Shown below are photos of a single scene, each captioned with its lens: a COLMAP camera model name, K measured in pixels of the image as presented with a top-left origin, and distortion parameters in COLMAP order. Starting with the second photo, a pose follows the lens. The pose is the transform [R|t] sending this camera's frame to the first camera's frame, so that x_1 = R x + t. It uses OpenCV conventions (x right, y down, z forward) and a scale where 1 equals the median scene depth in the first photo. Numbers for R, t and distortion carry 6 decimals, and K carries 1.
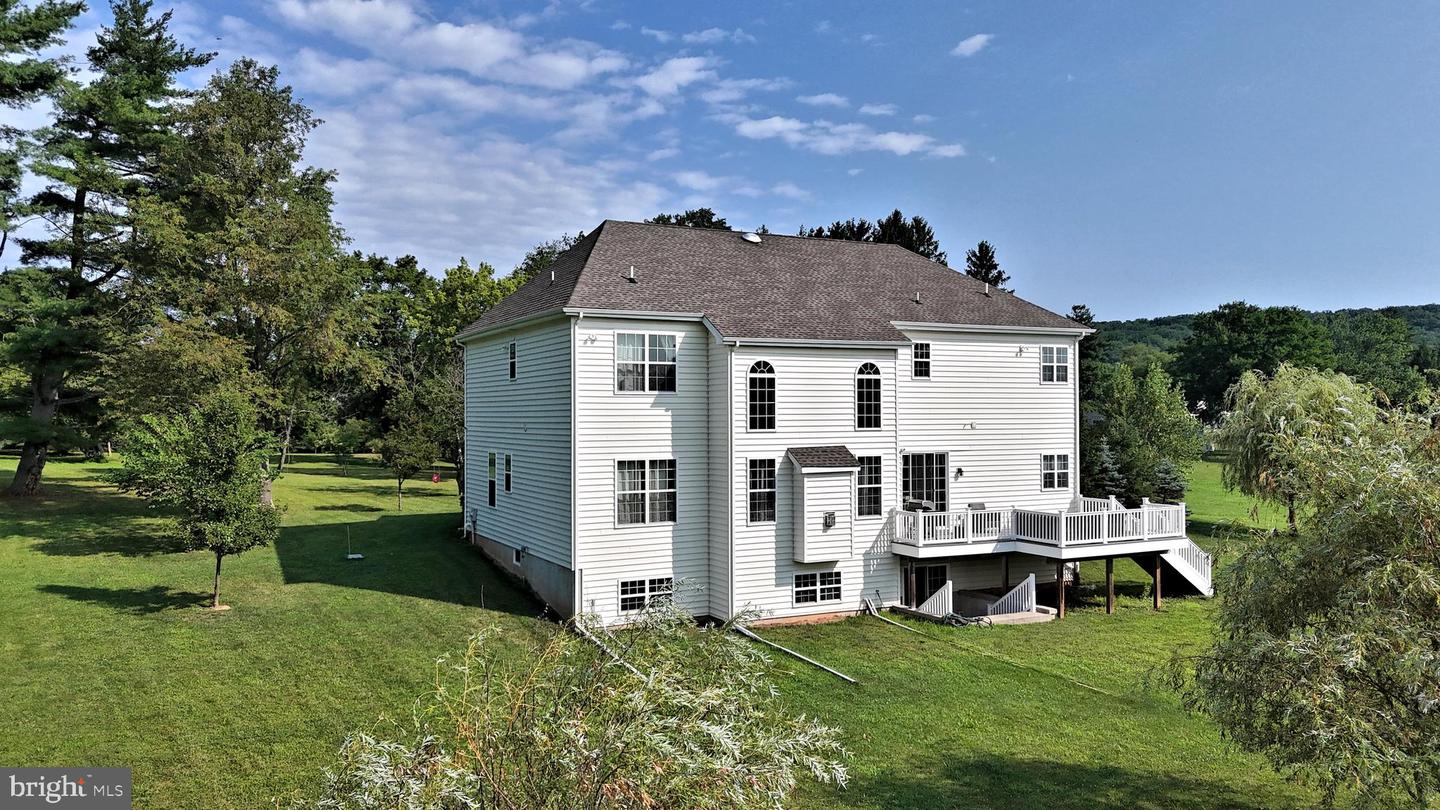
lens RADIAL K [[1059.2, 0, 709.1], [0, 1059.2, 418.5], [0, 0, 1]] dist [0.085653, -0.081245]
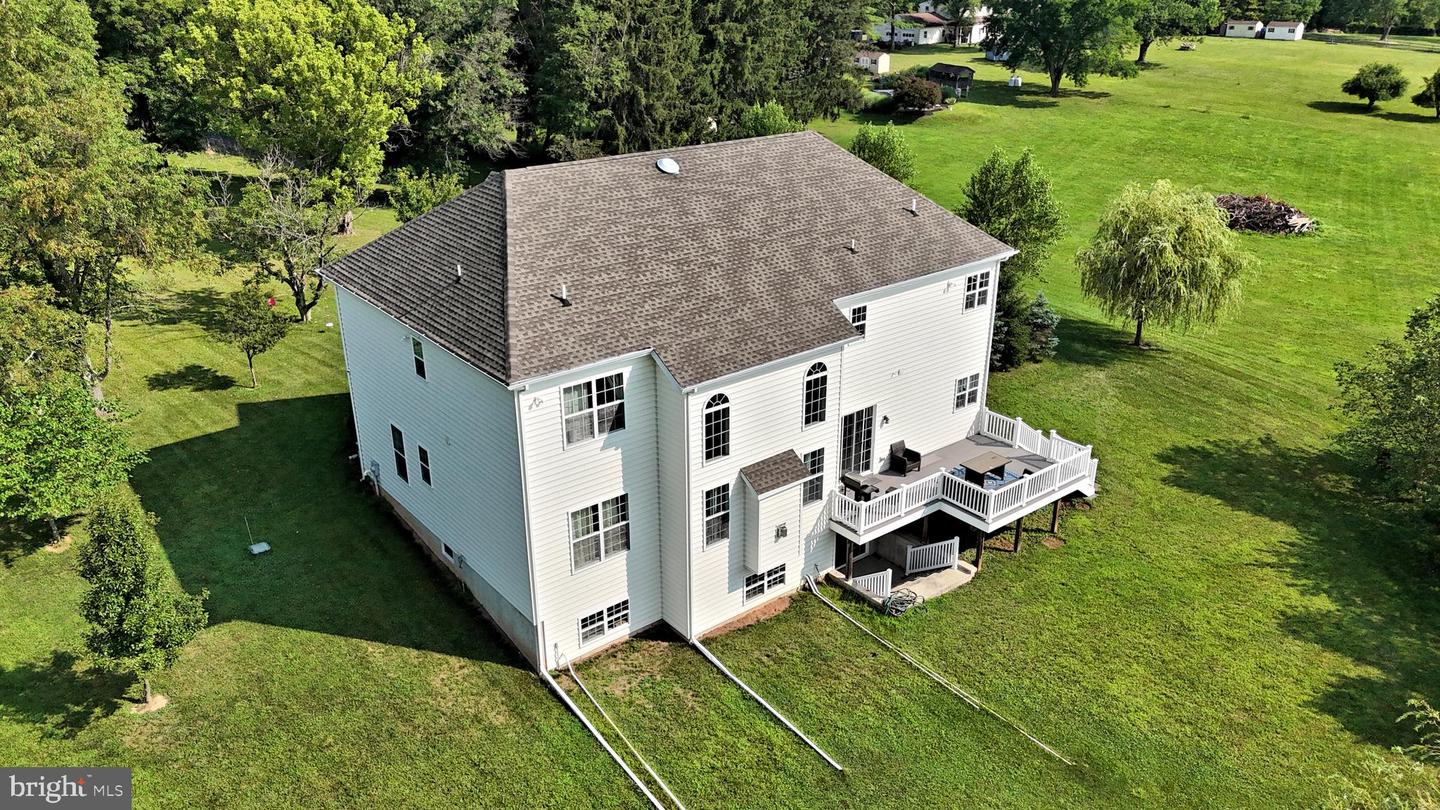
lens RADIAL K [[1062.1, 0, 717.5], [0, 1062.1, 411.1], [0, 0, 1]] dist [0.097255, -0.125659]
pose [[0.978462, -0.080158, 0.190231, -0.127236], [-0.001546, 0.918657, 0.395052, -0.403371], [-0.206423, -0.386837, 0.898747, 0.144859]]
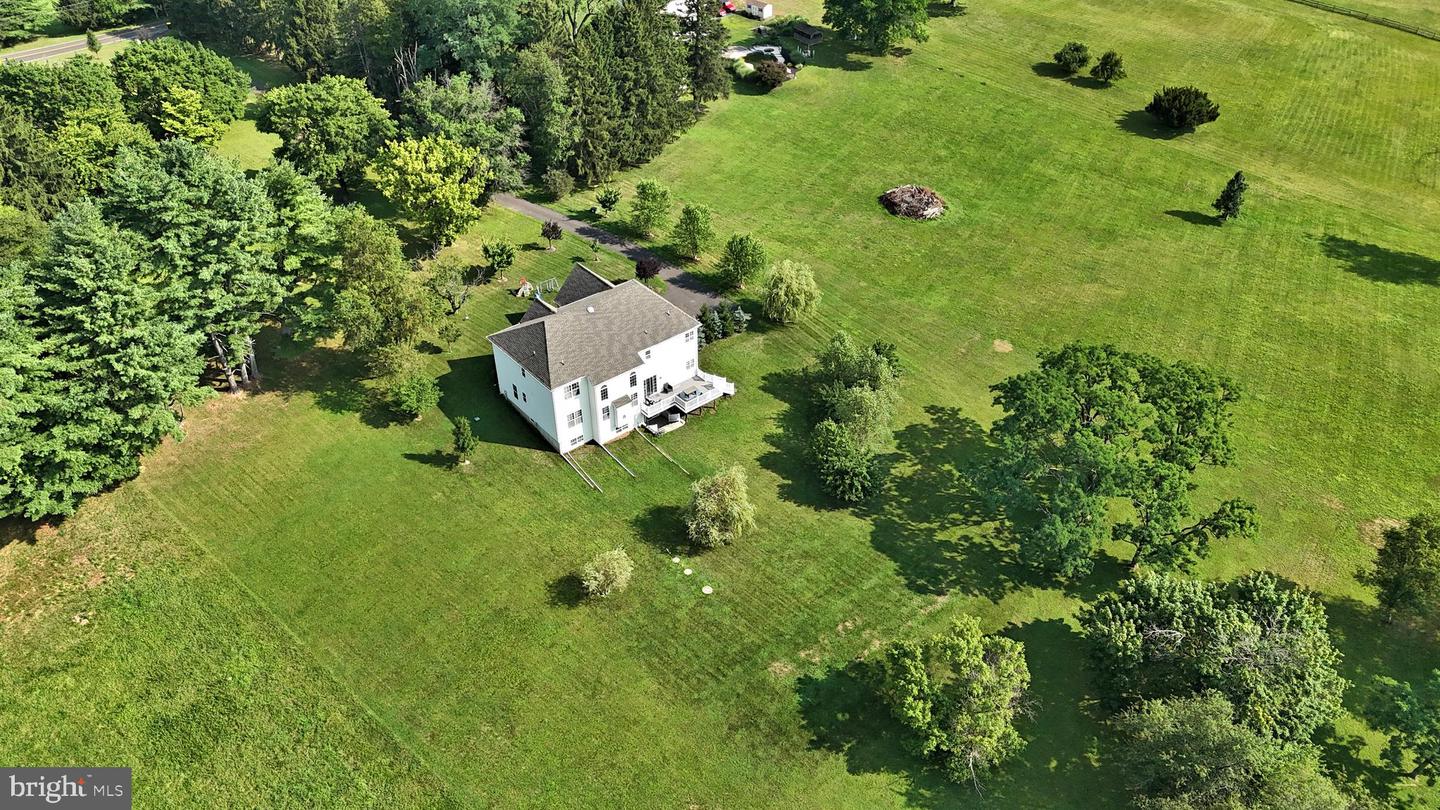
lens RADIAL K [[1062.1, 0, 717.5], [0, 1062.1, 411.1], [0, 0, 1]] dist [0.097255, -0.125659]
pose [[0.974778, -0.132549, 0.179550, -0.229381], [-0.002466, 0.798074, 0.602554, -2.126917], [-0.223162, -0.587799, 0.777619, -1.922499]]
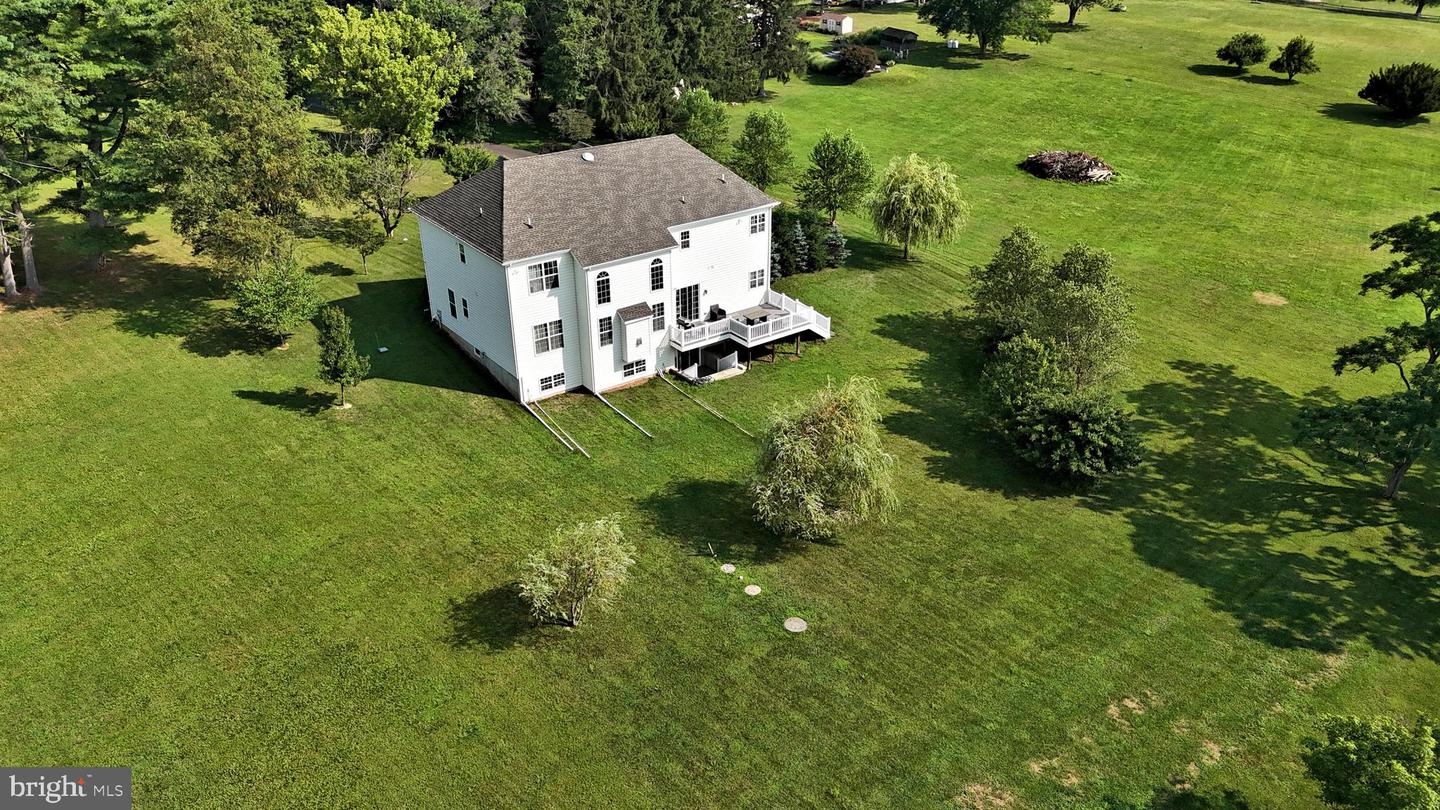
lens RADIAL K [[1062.1, 0, 717.5], [0, 1062.1, 411.1], [0, 0, 1]] dist [0.097255, -0.125659]
pose [[0.984490, -0.077852, 0.157224, -0.071085], [-0.002224, 0.890545, 0.454889, -0.716102], [-0.175429, -0.448184, 0.876559, -0.891620]]
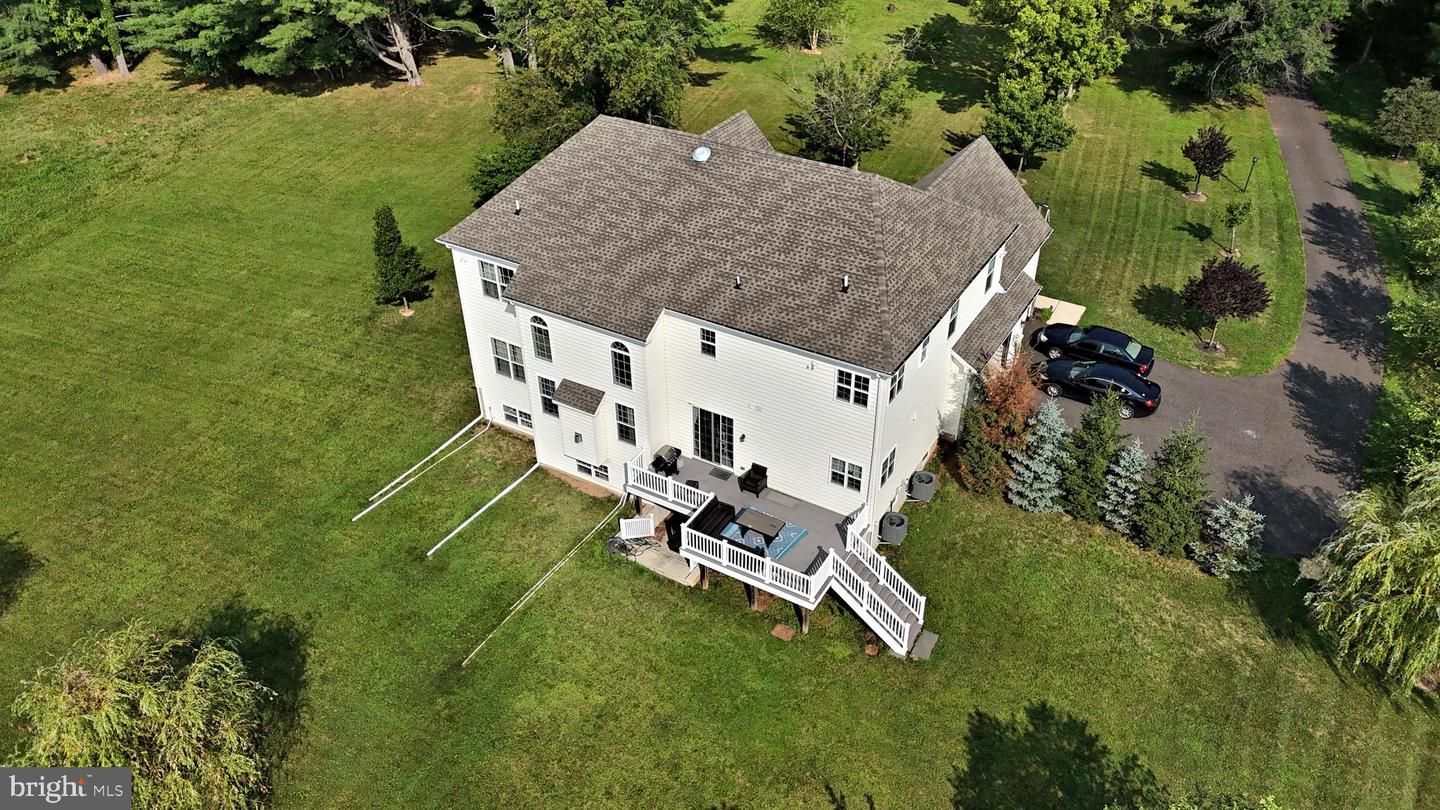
lens RADIAL K [[1044.9, 0, 720.0], [0, 1044.9, 405.0], [0, 0, 1]] dist [0.087349, -0.112589]
pose [[0.539595, 0.487470, -0.686447, 1.093846], [0.006674, 0.812829, 0.582464, -0.705234], [0.841898, -0.318876, 0.435345, 0.576418]]
